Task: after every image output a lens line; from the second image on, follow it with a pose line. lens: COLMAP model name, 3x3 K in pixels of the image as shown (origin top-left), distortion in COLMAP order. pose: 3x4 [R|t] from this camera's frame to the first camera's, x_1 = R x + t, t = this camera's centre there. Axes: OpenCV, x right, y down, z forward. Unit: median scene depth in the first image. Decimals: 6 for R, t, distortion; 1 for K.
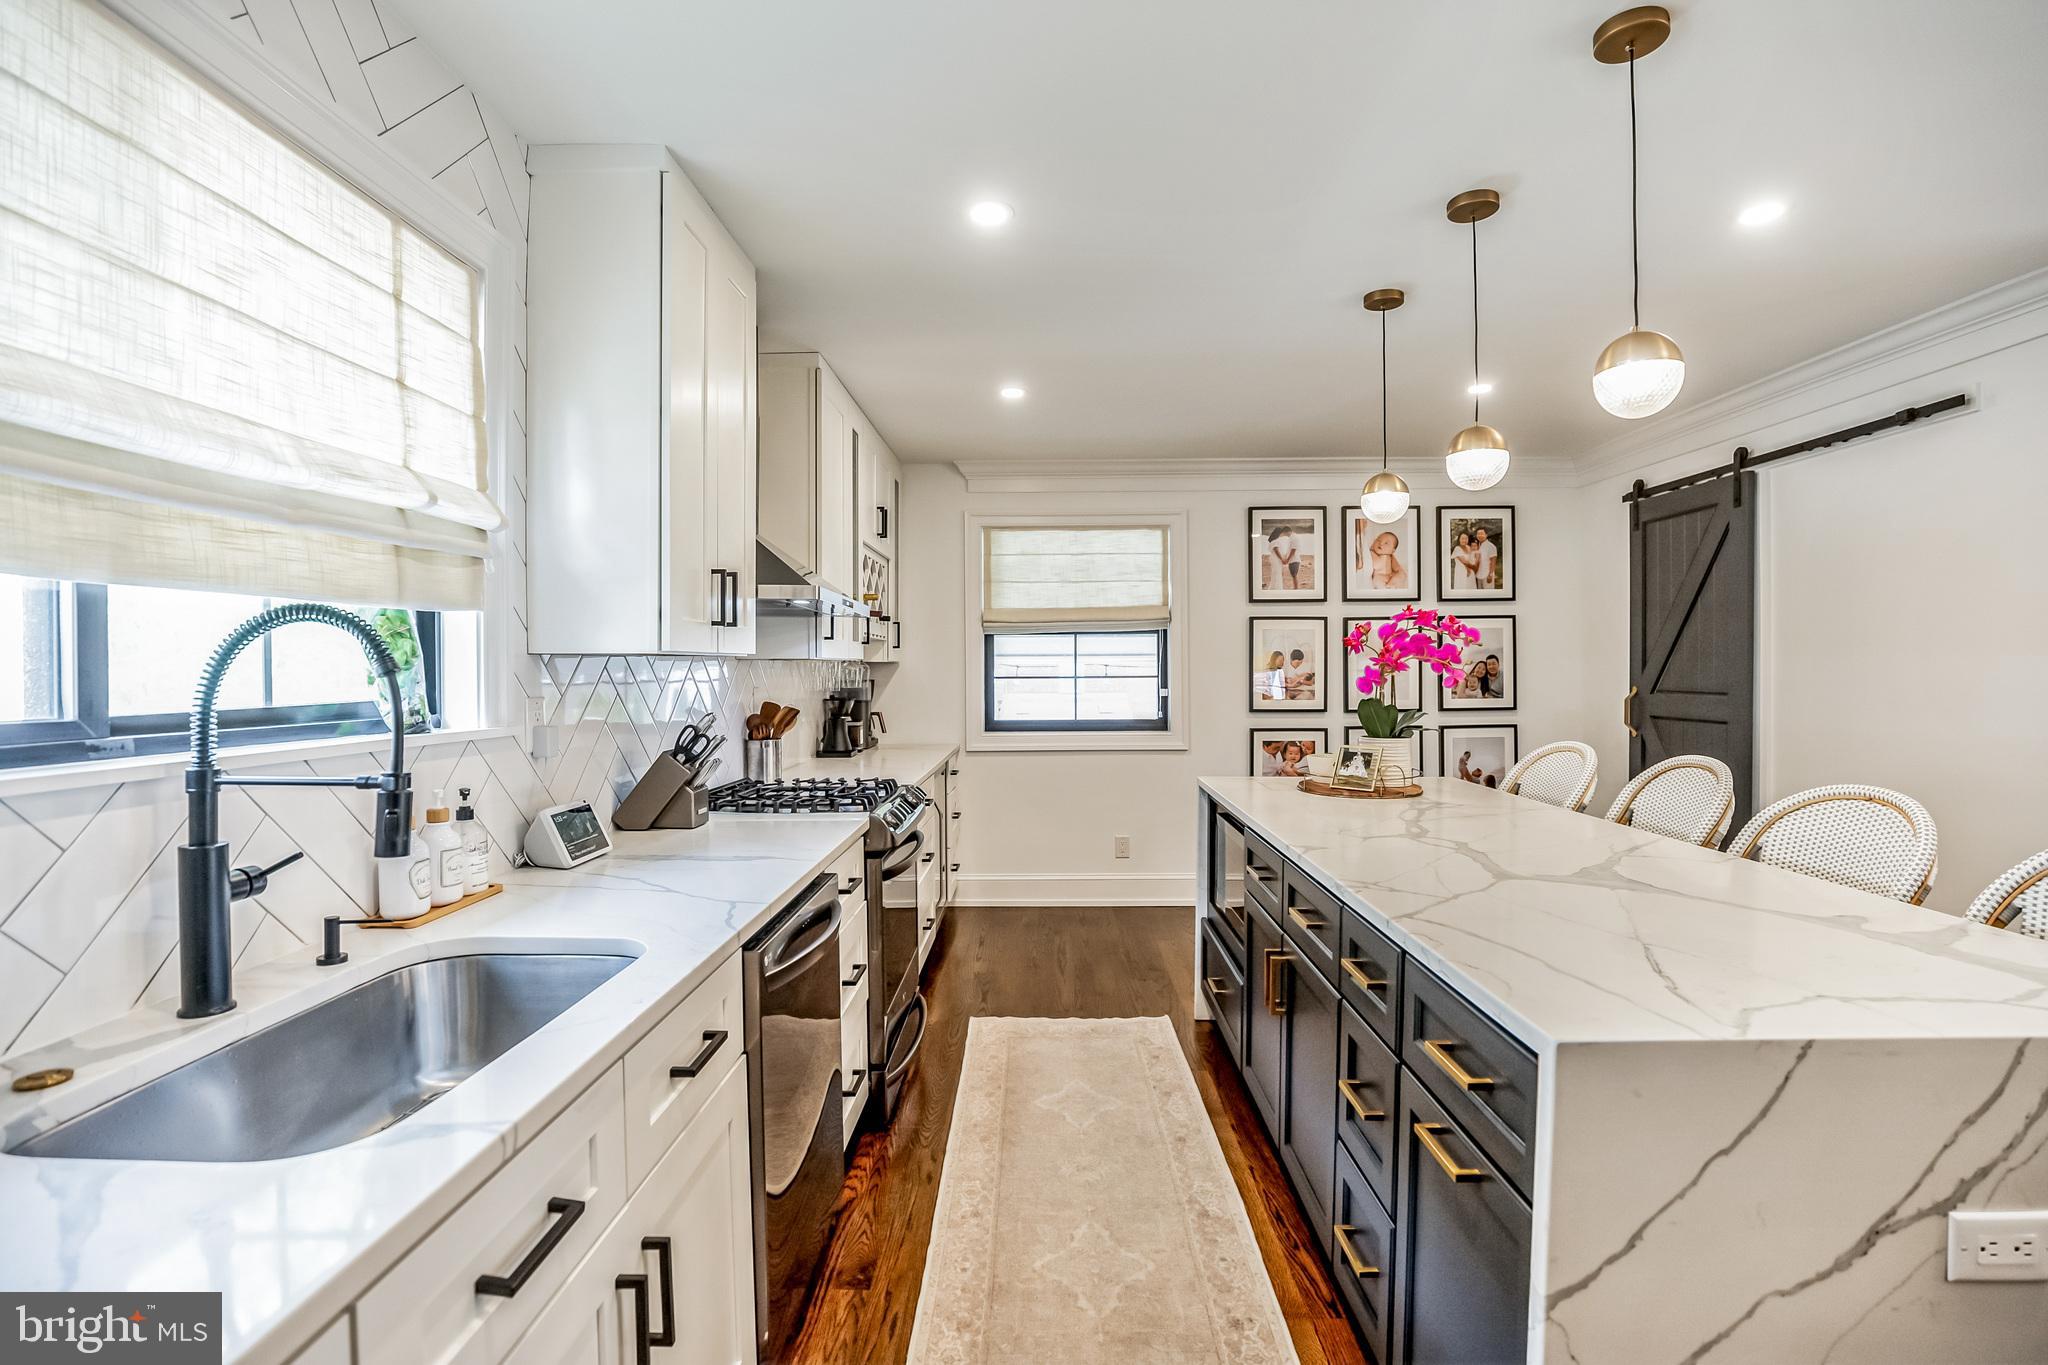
lens RADIAL K [[942.8, 0, 1020.2], [0, 942.8, 671.5], [0, 0, 1]] dist [-0.029065, 0.000508]
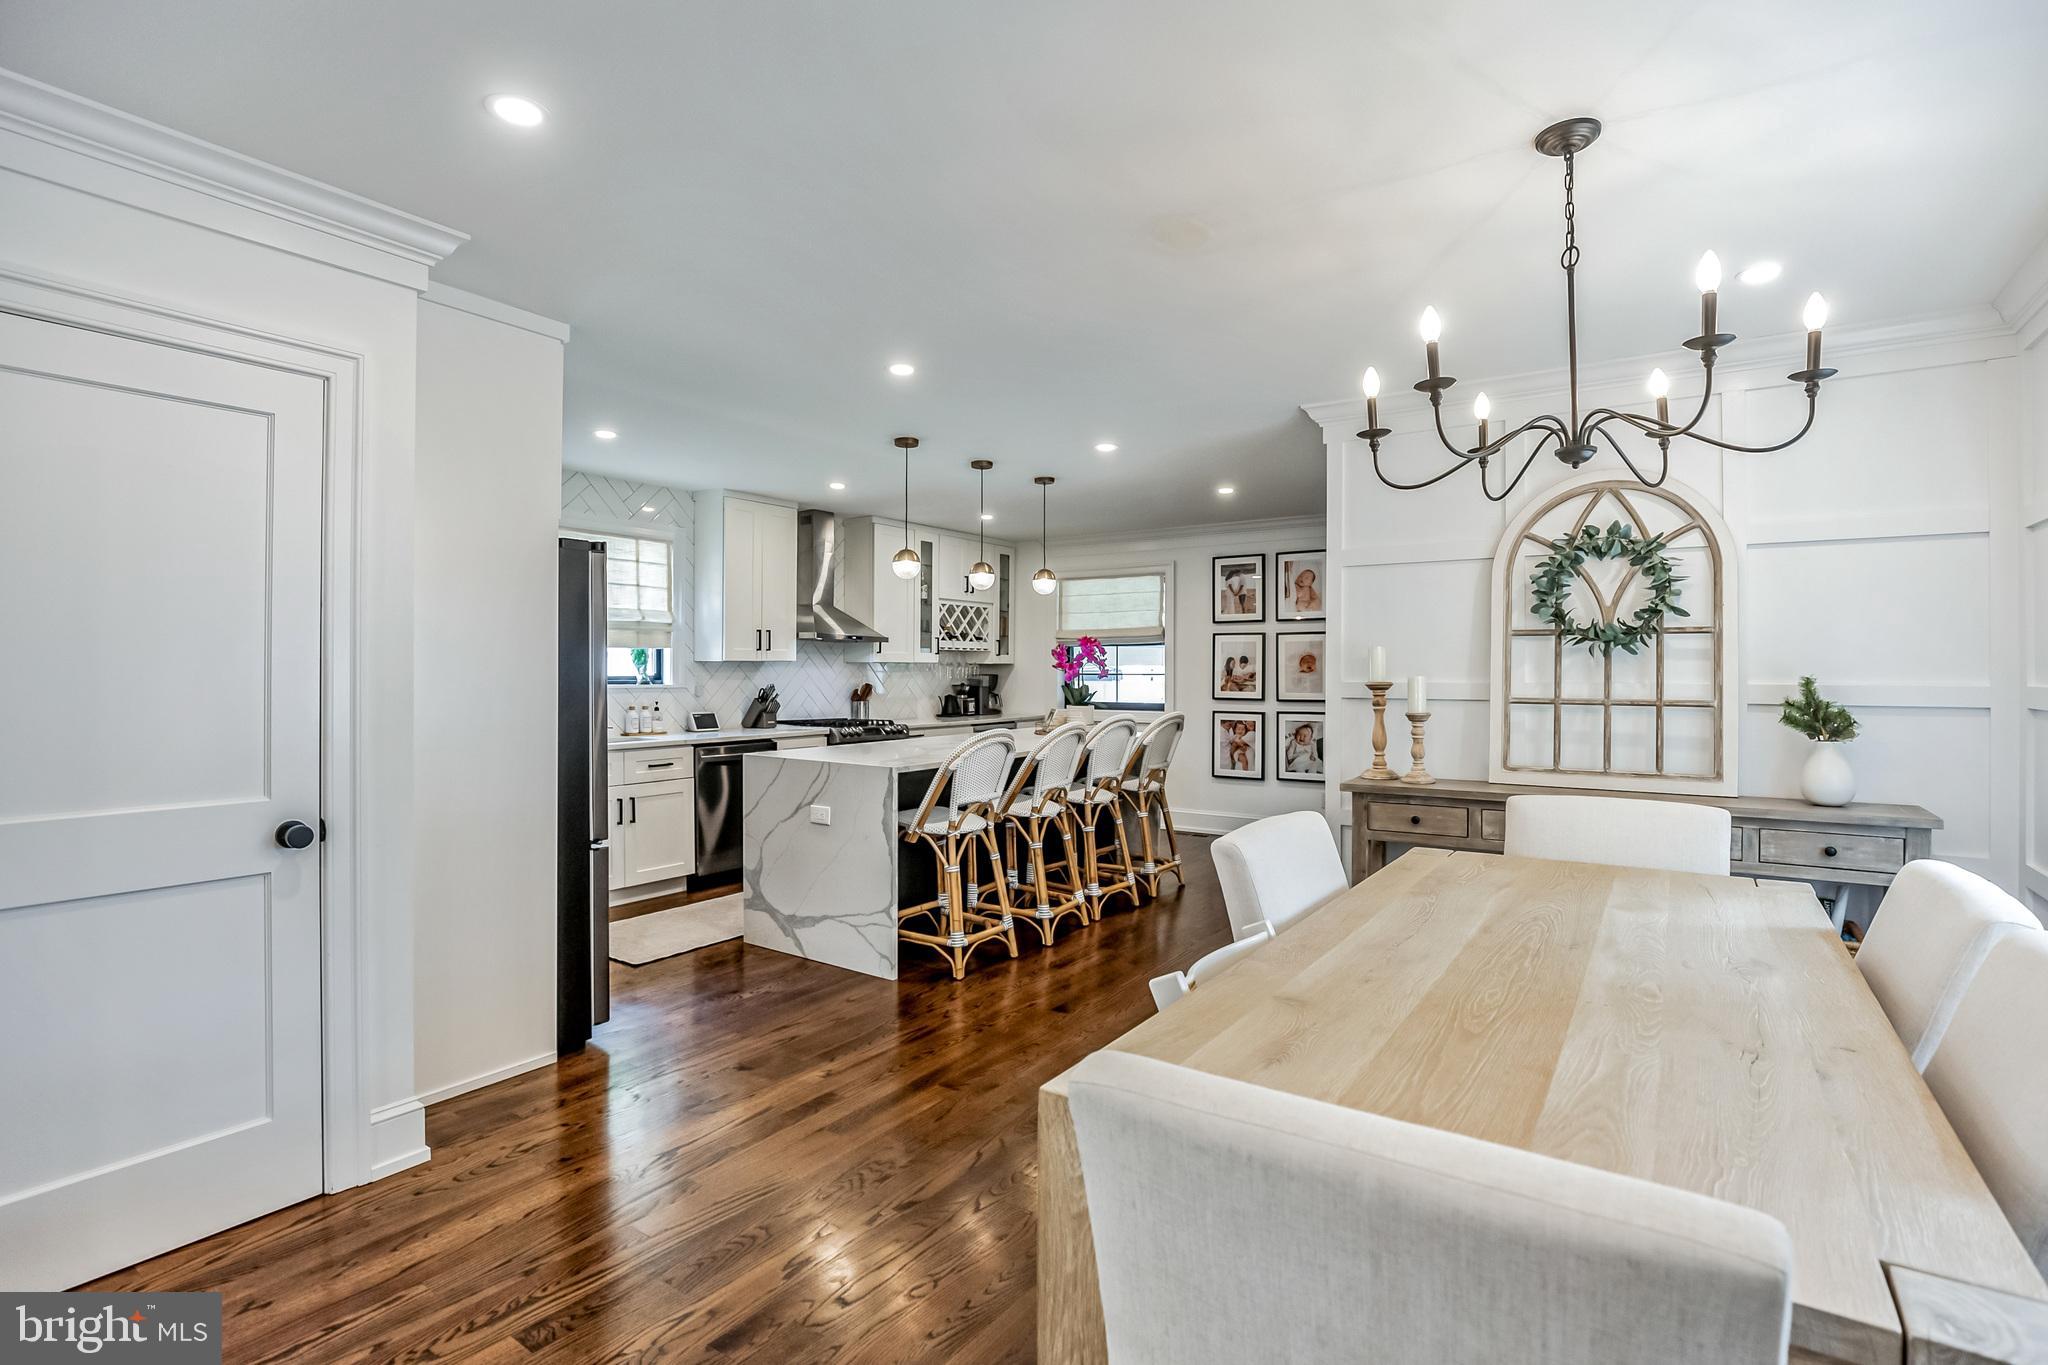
lens RADIAL K [[942.8, 0, 1006.6], [0, 942.8, 678.4], [0, 0, 1]] dist [-0.029065, 0.000508]
pose [[0.826790, 0.013626, -0.562346, 0.795635], [-0.009047, 0.999899, 0.010927, -0.002109], [0.562438, -0.003947, 0.826830, -0.371002]]
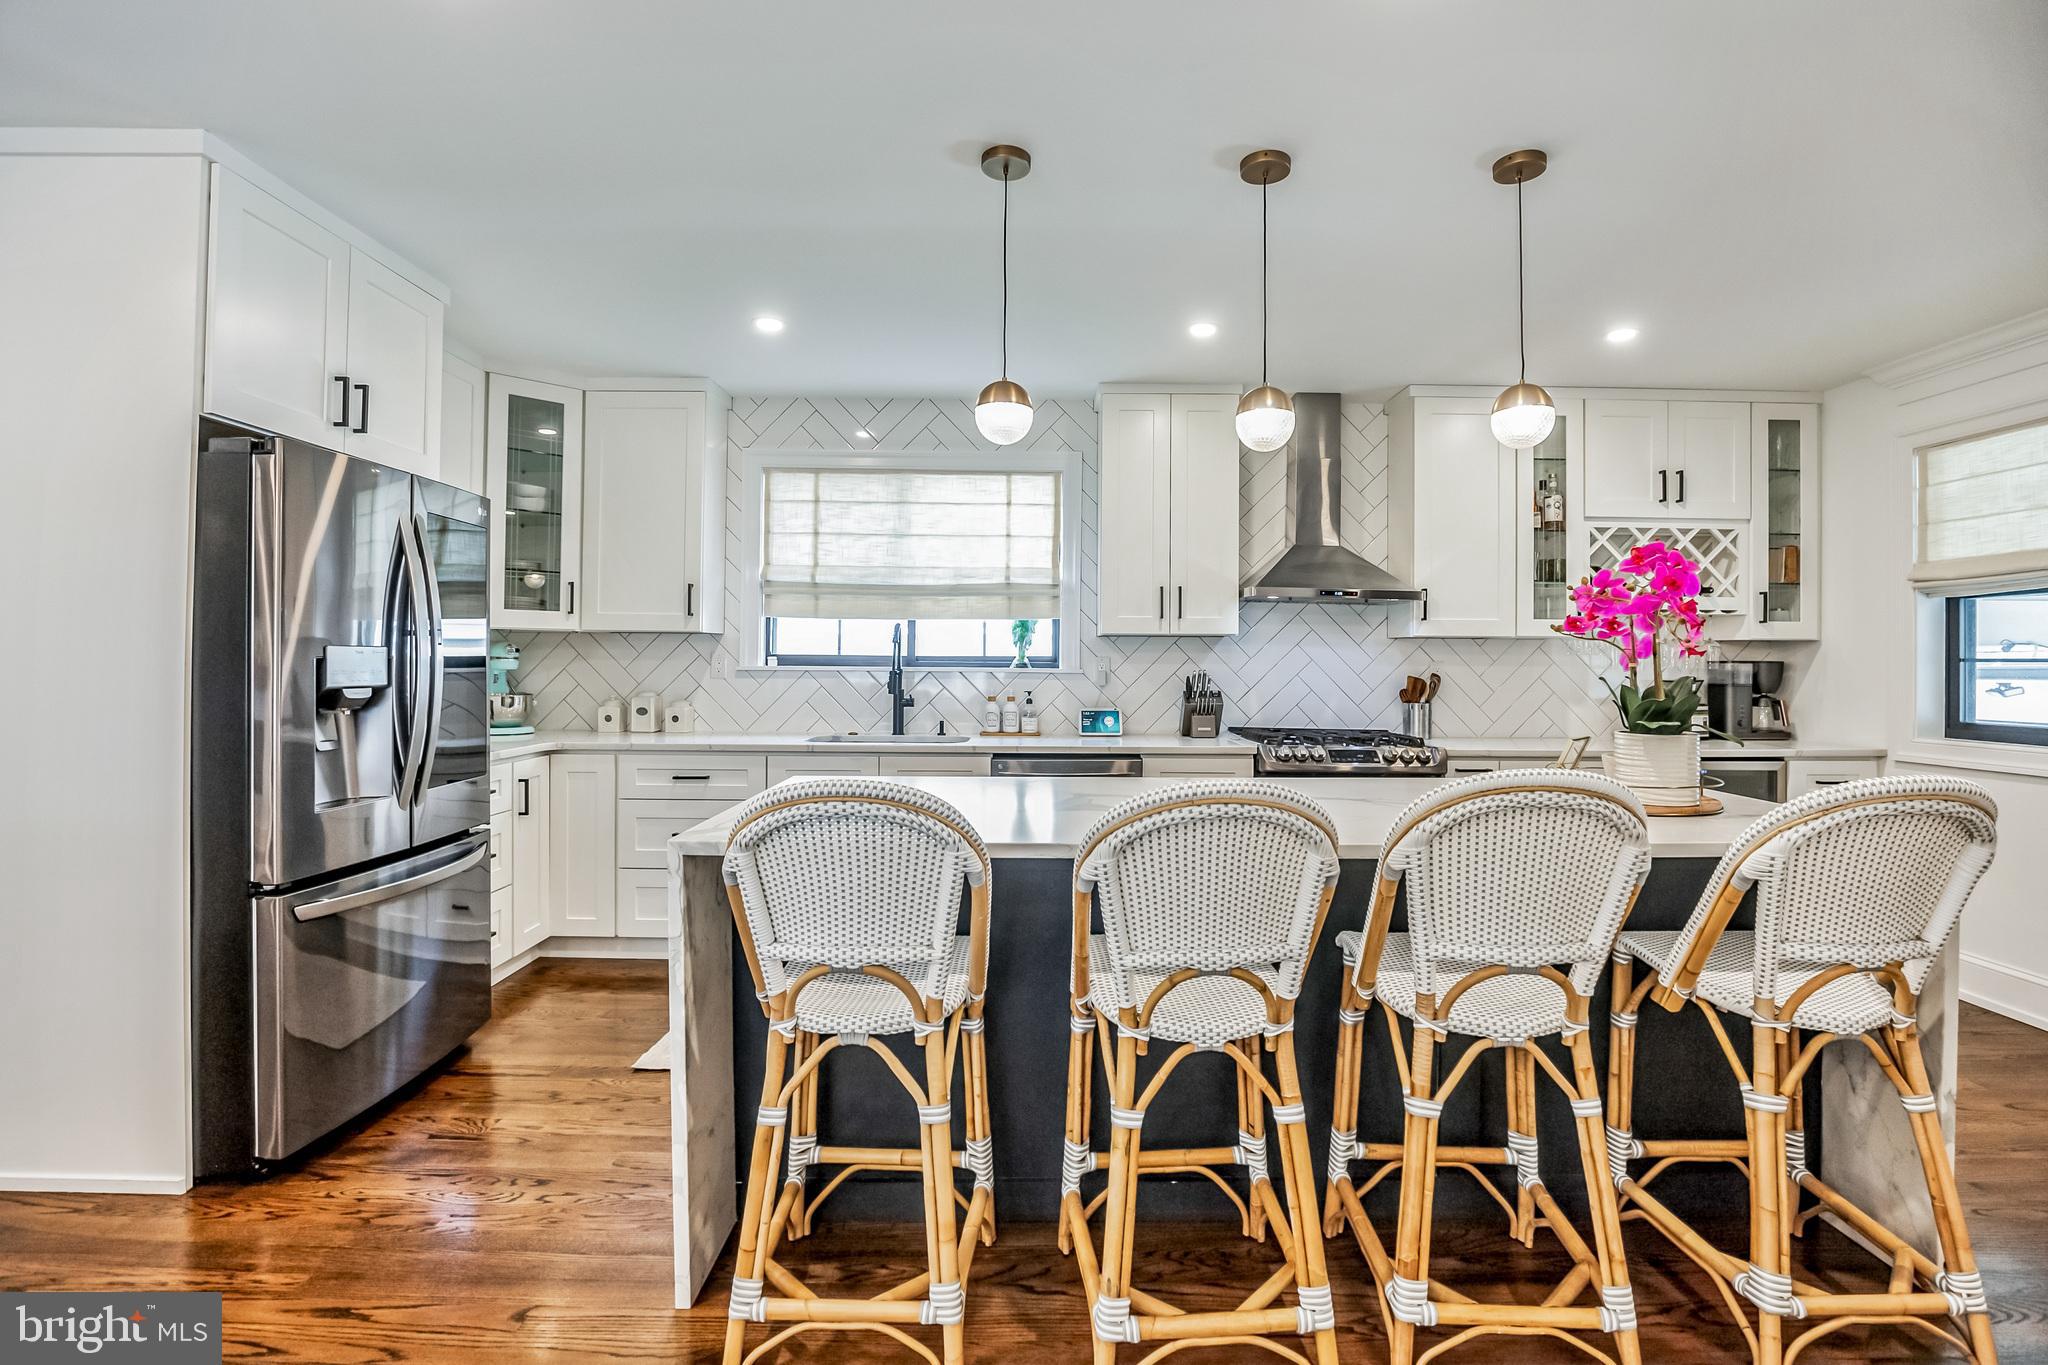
lens RADIAL K [[942.8, 0, 1011.3], [0, 942.8, 644.1], [0, 0, 1]] dist [-0.029065, 0.000508]
pose [[0.029415, -0.011630, -0.999500, 0.644149], [-0.010681, 0.999872, -0.011949, 0.010958], [0.999510, 0.011027, 0.029287, 0.294275]]
